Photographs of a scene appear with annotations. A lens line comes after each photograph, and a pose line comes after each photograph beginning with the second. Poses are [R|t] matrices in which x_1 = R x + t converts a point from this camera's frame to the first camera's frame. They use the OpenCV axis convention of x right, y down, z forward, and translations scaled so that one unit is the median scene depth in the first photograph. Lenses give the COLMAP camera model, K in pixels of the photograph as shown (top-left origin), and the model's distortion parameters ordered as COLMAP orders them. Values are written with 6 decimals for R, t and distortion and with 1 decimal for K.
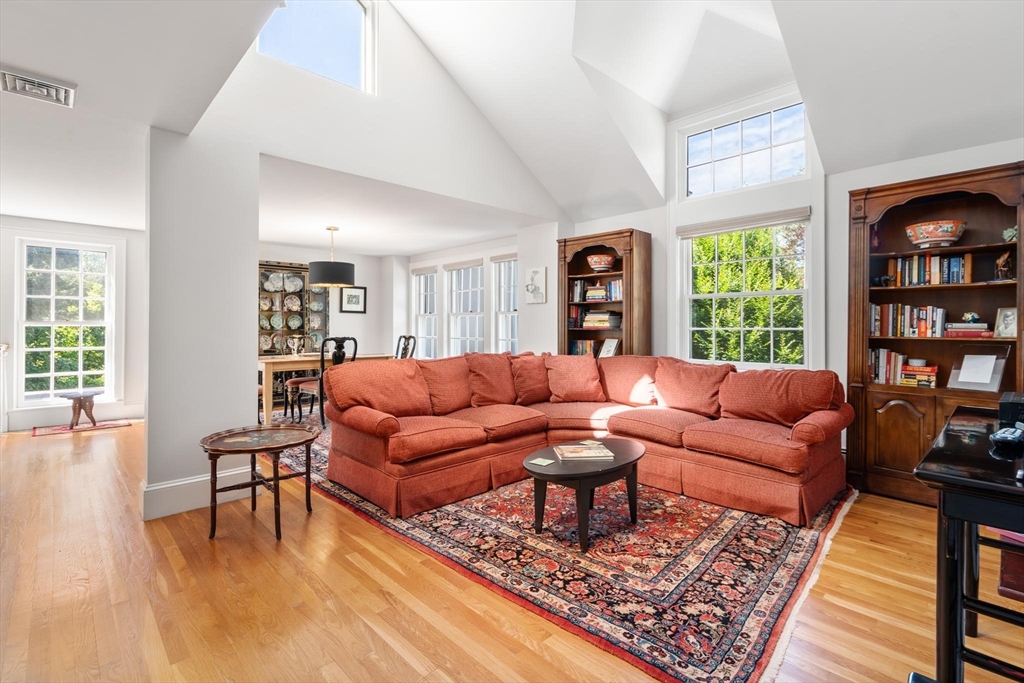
lens RADIAL K [[470.9, 0, 512.0], [0, 470.9, 330.3], [0, 0, 1]] dist [-0.005748, -0.000284]
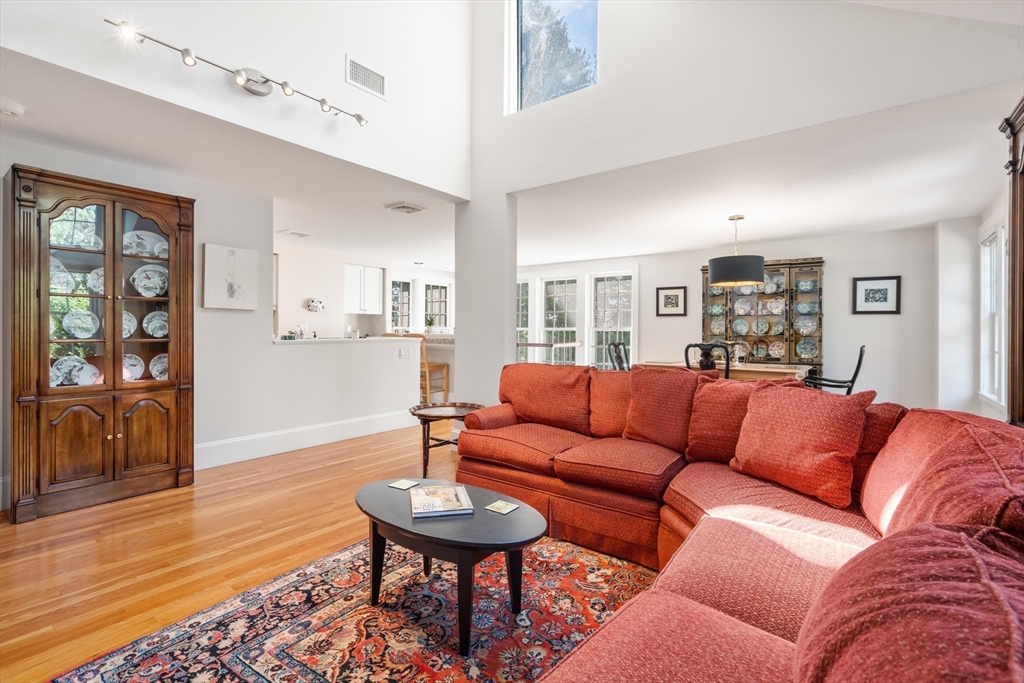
lens RADIAL K [[470.9, 0, 510.4], [0, 470.9, 336.3], [0, 0, 1]] dist [-0.005748, -0.000284]
pose [[0.146628, 0.014006, -0.989093, 1.059713], [-0.013843, 0.999831, 0.012106, -0.010390], [0.989095, 0.011917, 0.146797, 1.185178]]
